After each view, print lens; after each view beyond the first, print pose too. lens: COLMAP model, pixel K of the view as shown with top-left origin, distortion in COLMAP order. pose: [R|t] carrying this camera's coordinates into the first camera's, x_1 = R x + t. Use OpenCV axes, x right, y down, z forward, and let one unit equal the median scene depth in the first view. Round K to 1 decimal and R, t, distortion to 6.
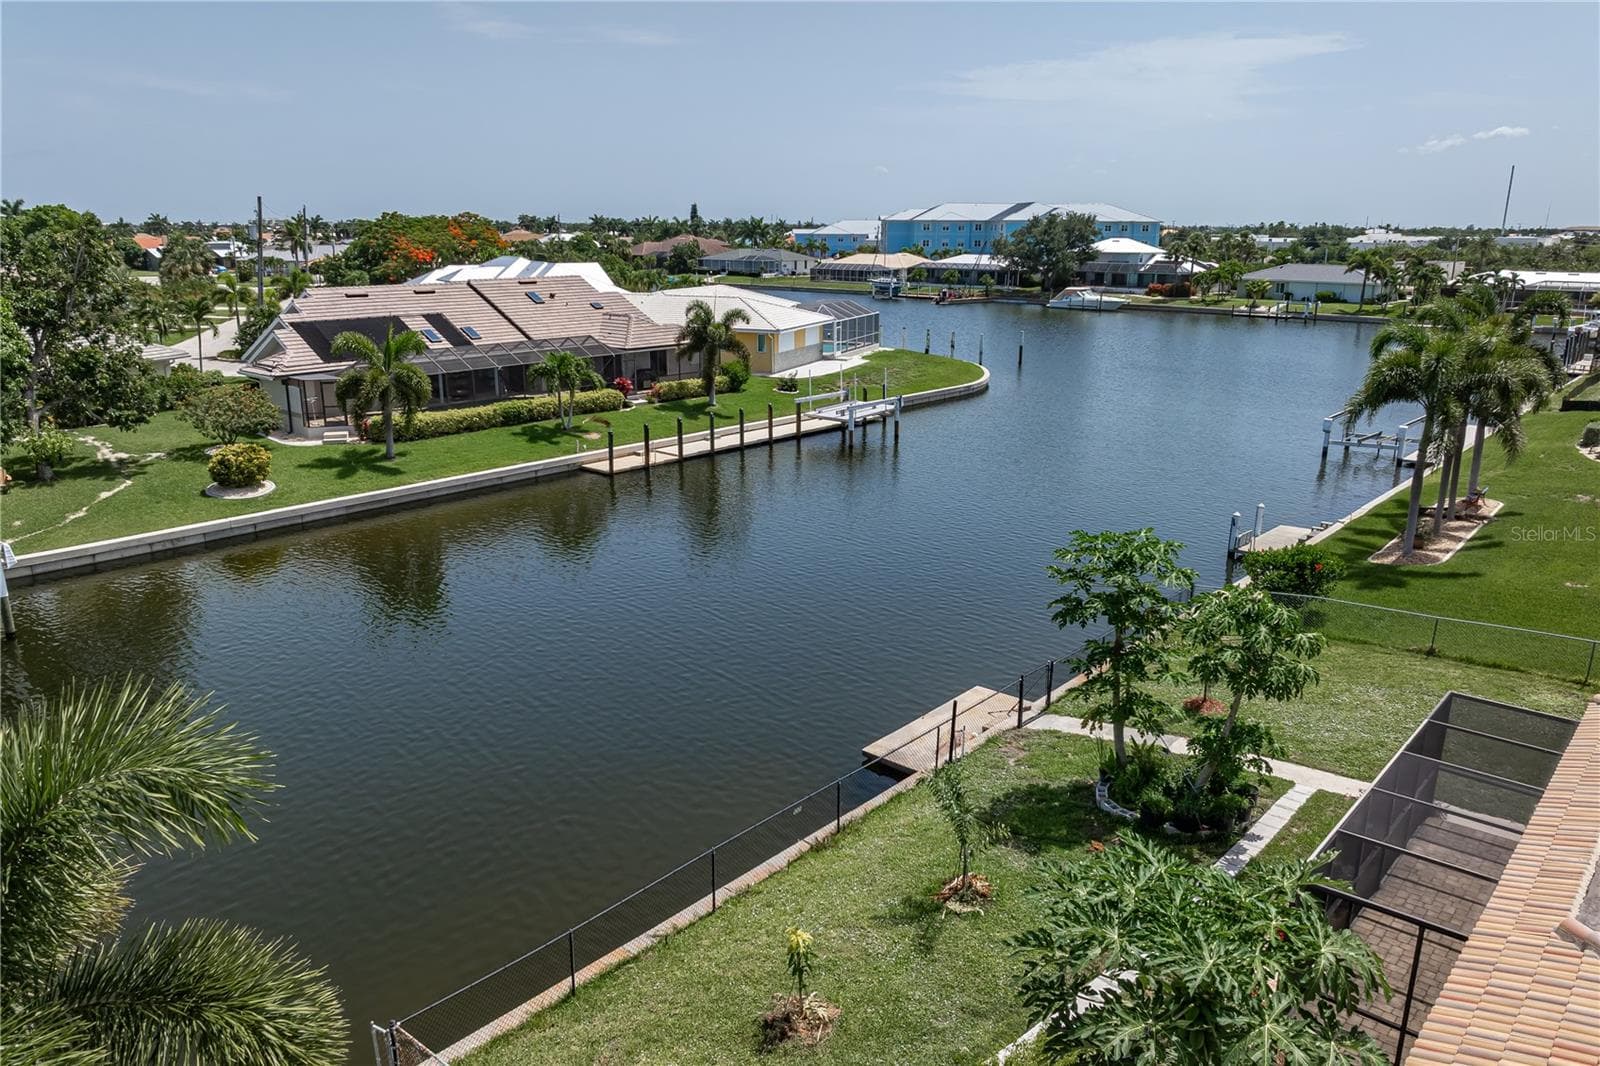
lens RADIAL K [[1129.8, 0, 807.8], [0, 1129.8, 536.4], [0, 0, 1]] dist [-0.024669, 0.005858]
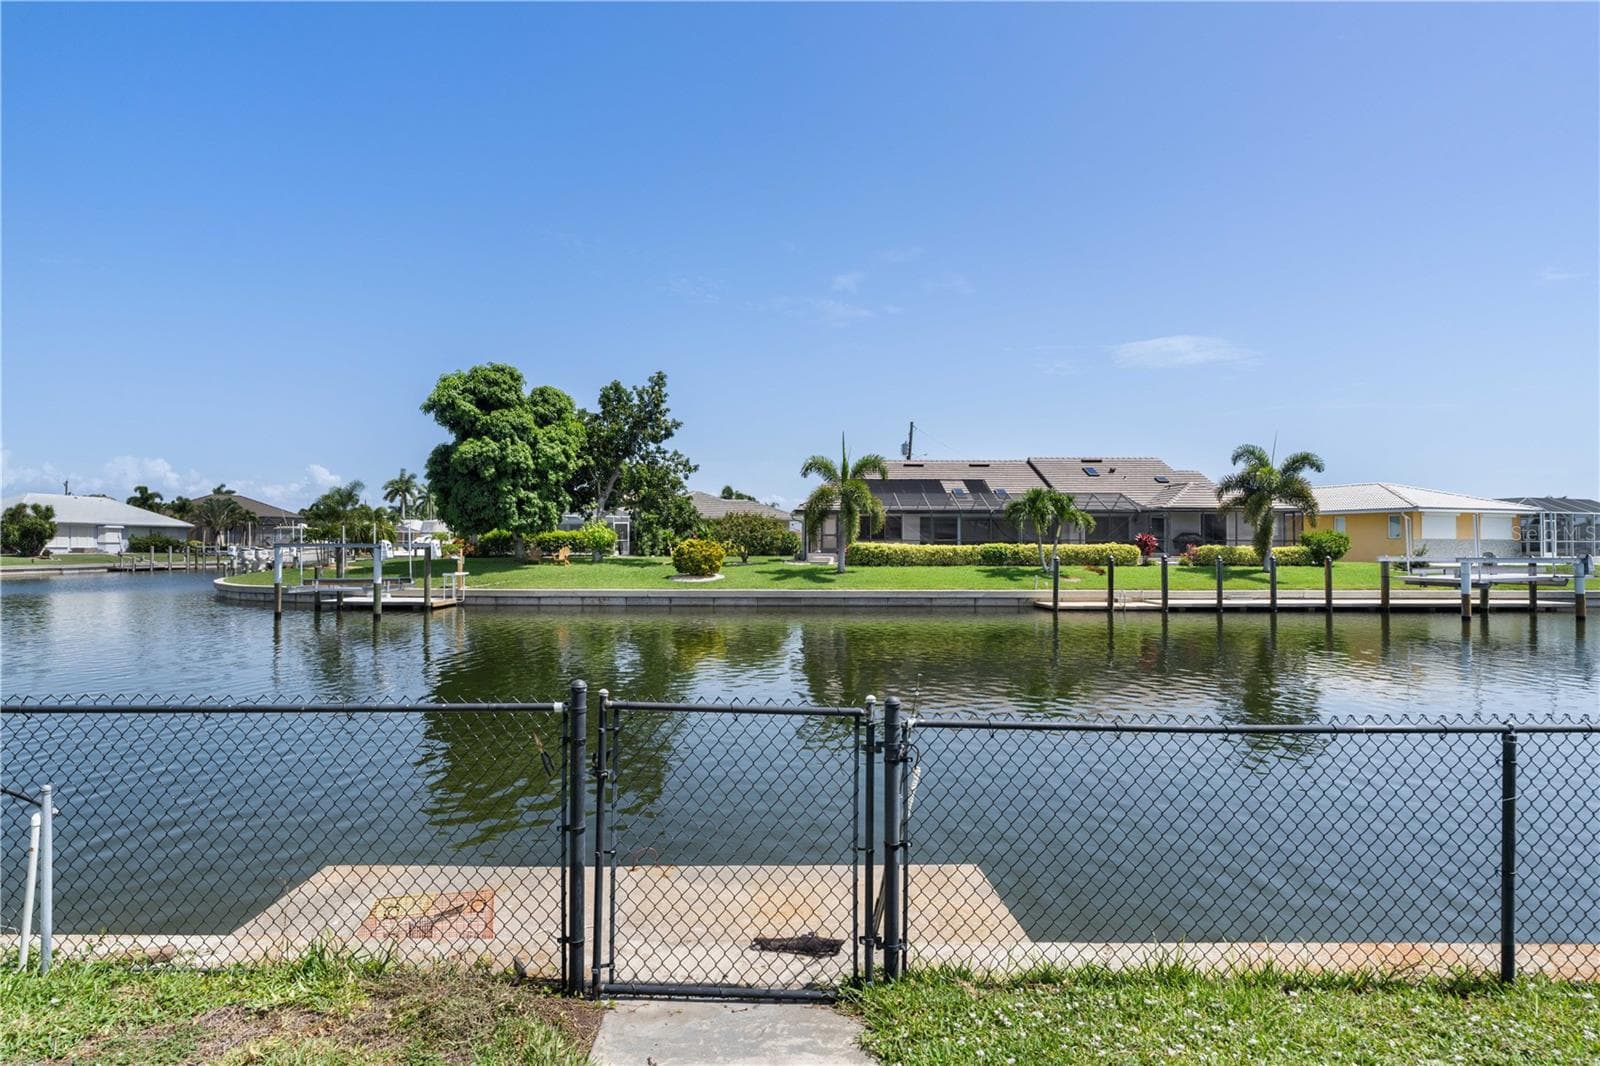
lens RADIAL K [[819.9, 0, 752.1], [0, 819.9, 535.6], [0, 0, 1]] dist [-0.002499, -0.000444]
pose [[0.654357, -0.011830, -0.756093, 0.121956], [-0.200576, 0.961347, -0.188629, 0.045763], [0.729099, 0.275084, 0.626692, 0.359284]]
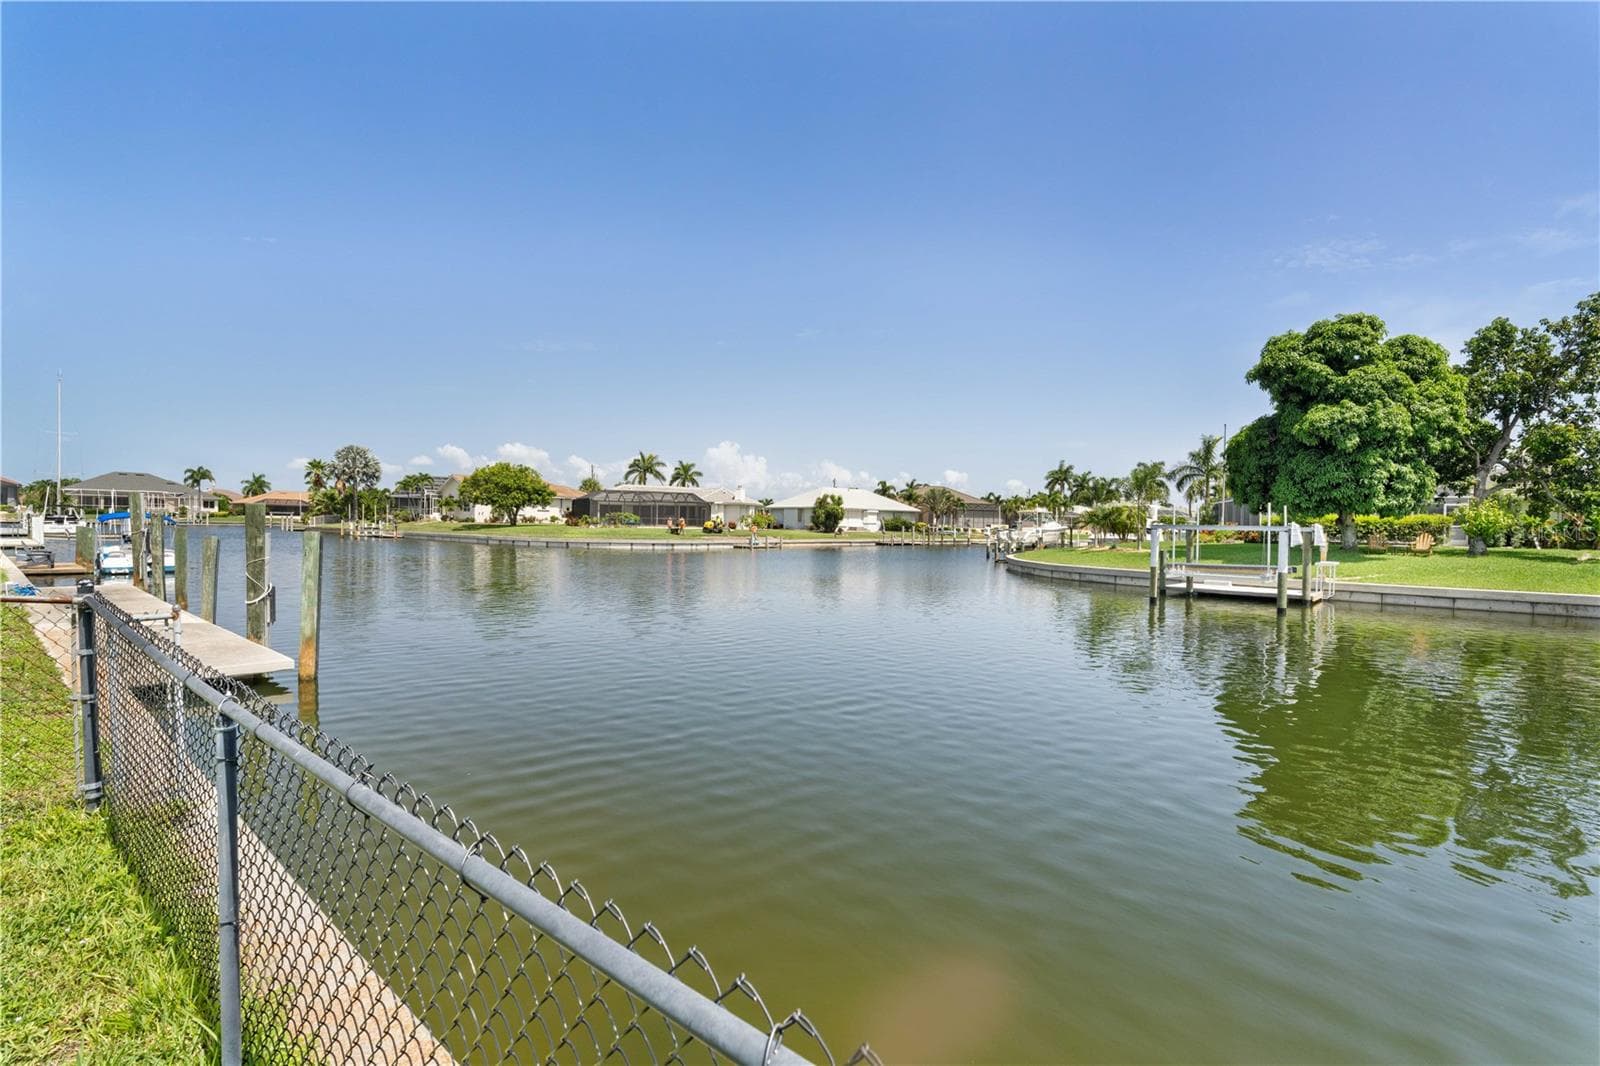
lens RADIAL K [[719.2, 0, 802.2], [0, 719.2, 537.0], [0, 0, 1]] dist [-0.005227, 0.000641]
pose [[0.016001, 0.013622, -0.999779, -0.021690], [-0.283057, 0.959065, 0.008537, 0.073008], [0.958970, 0.282858, 0.019202, 0.268797]]
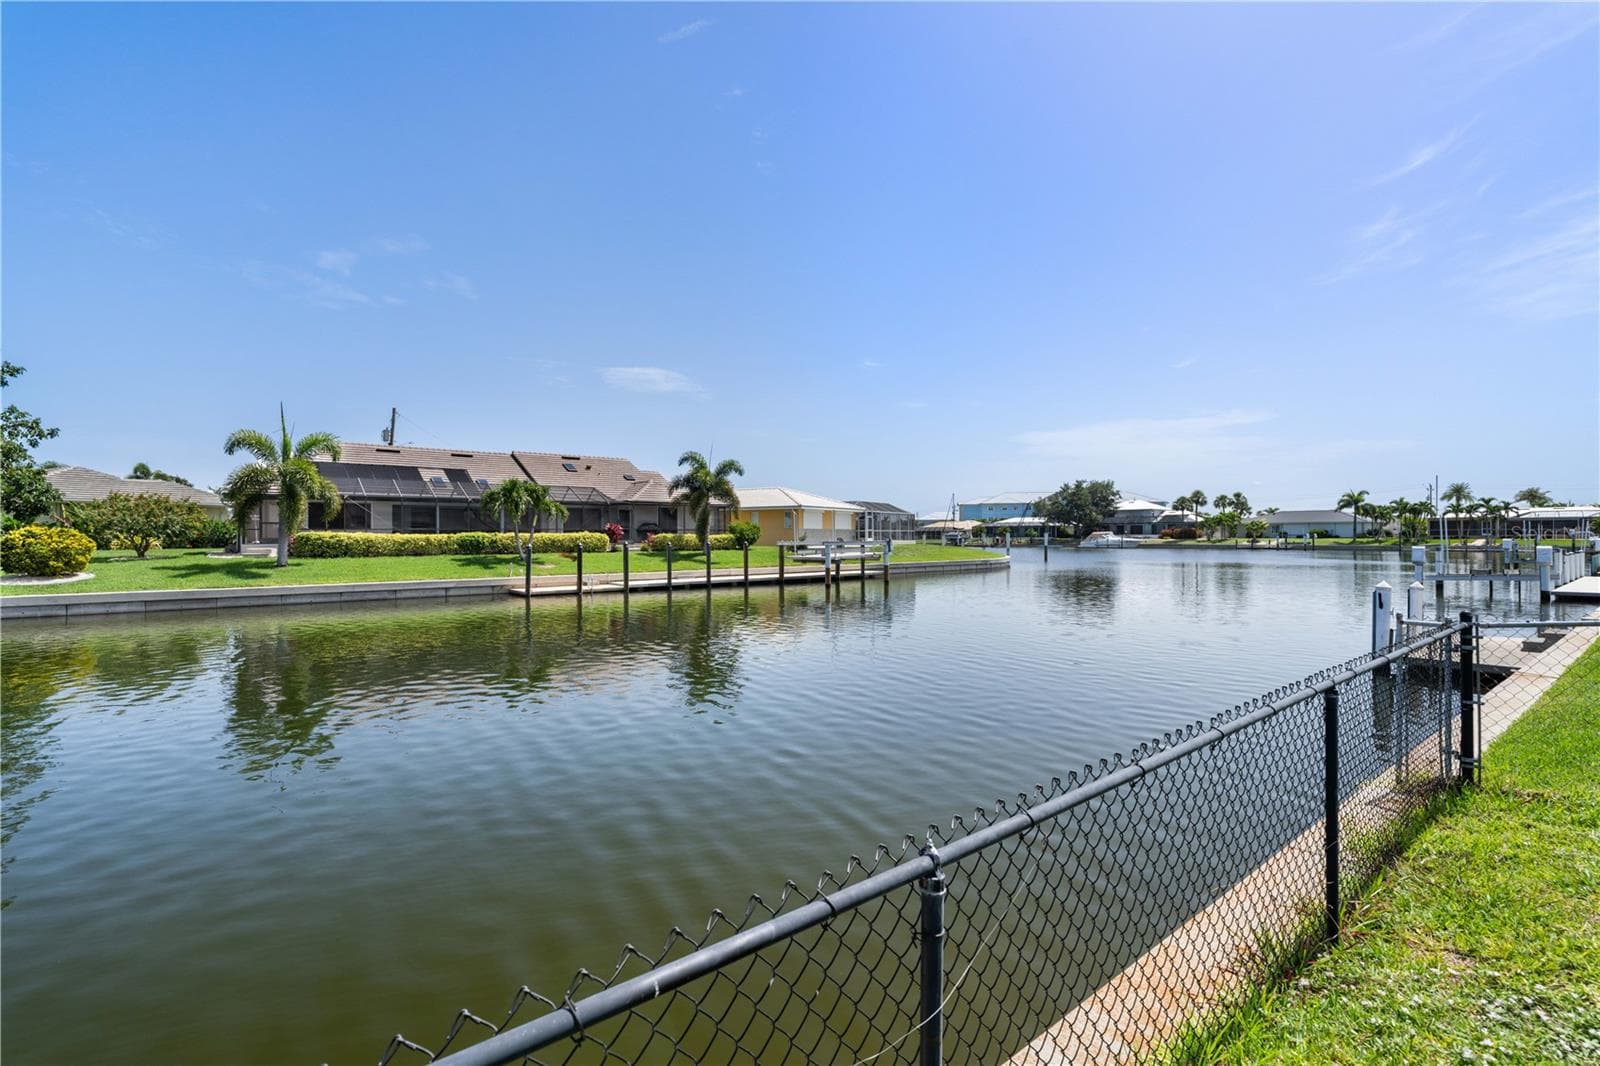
lens RADIAL K [[724.3, 0, 803.9], [0, 724.3, 535.3], [0, 0, 1]] dist [-0.005342, 0.000277]
pose [[0.985353, -0.007266, -0.170374, 0.113942], [-0.038511, 0.963801, -0.263827, 0.034454], [0.166124, 0.266524, 0.949404, 0.406846]]
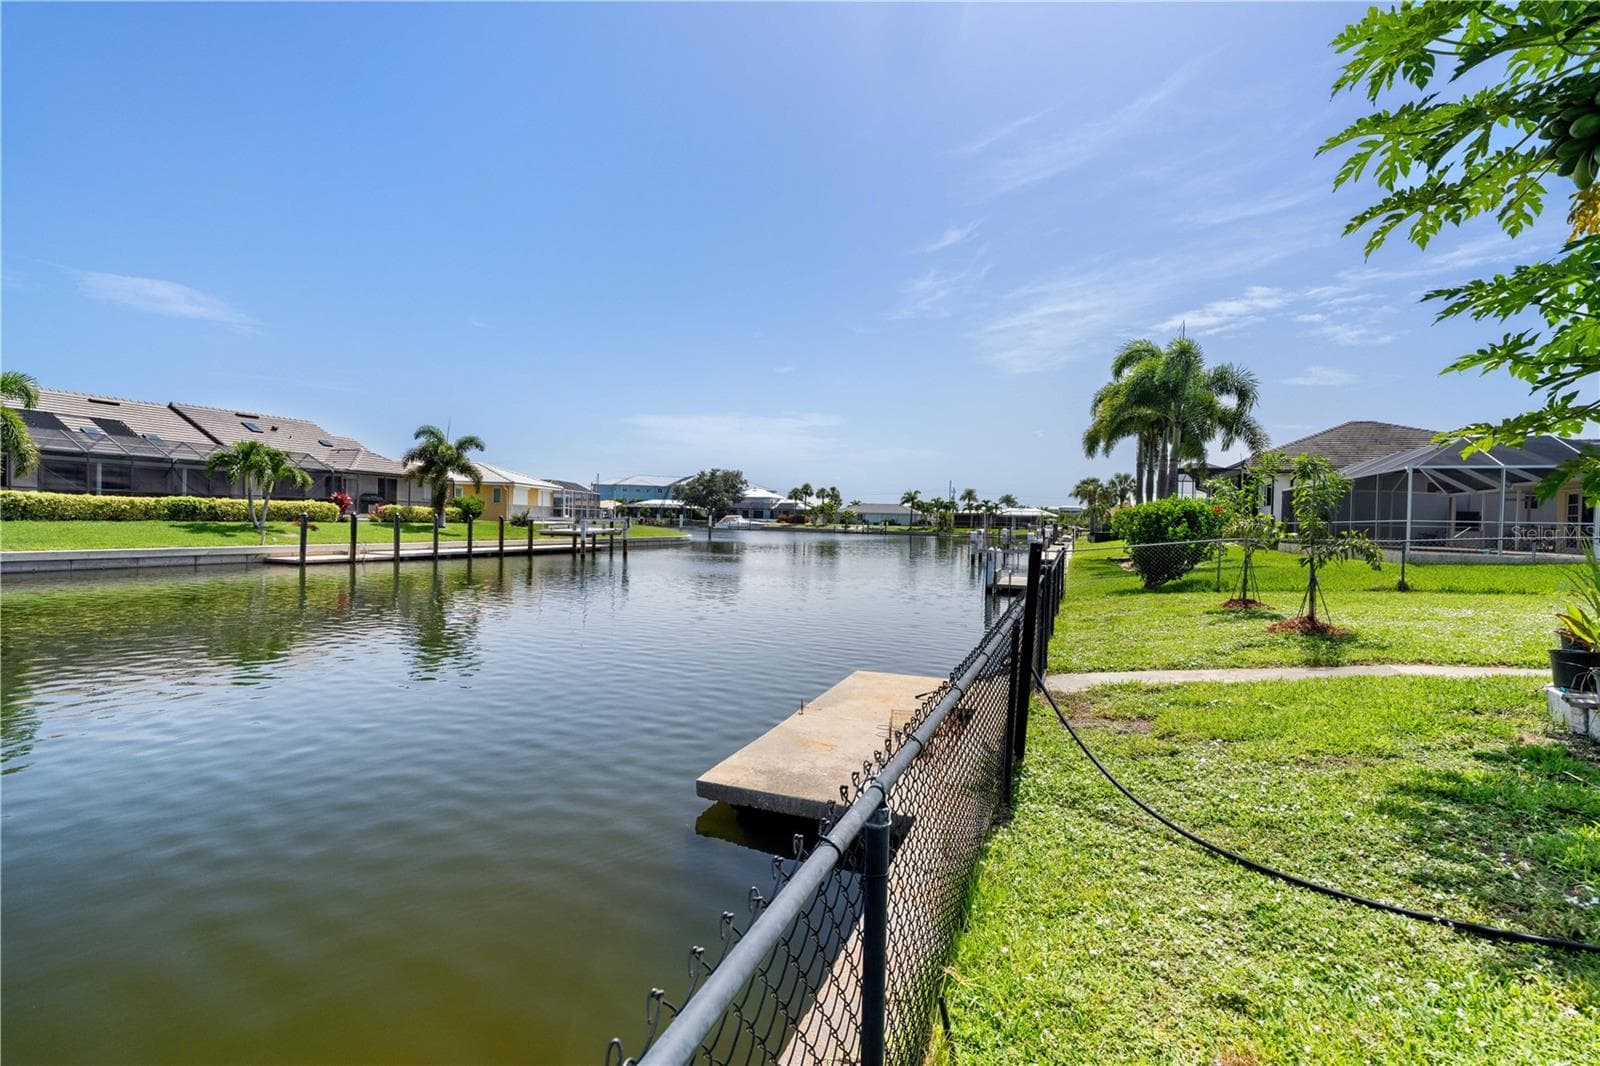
lens RADIAL K [[719.2, 0, 802.2], [0, 719.2, 537.0], [0, 0, 1]] dist [-0.005227, 0.000641]
pose [[0.938726, 0.014364, 0.344365, -0.000766], [0.068140, 0.971677, -0.226277, 0.065694], [-0.337862, 0.235878, 0.911159, 0.296102]]
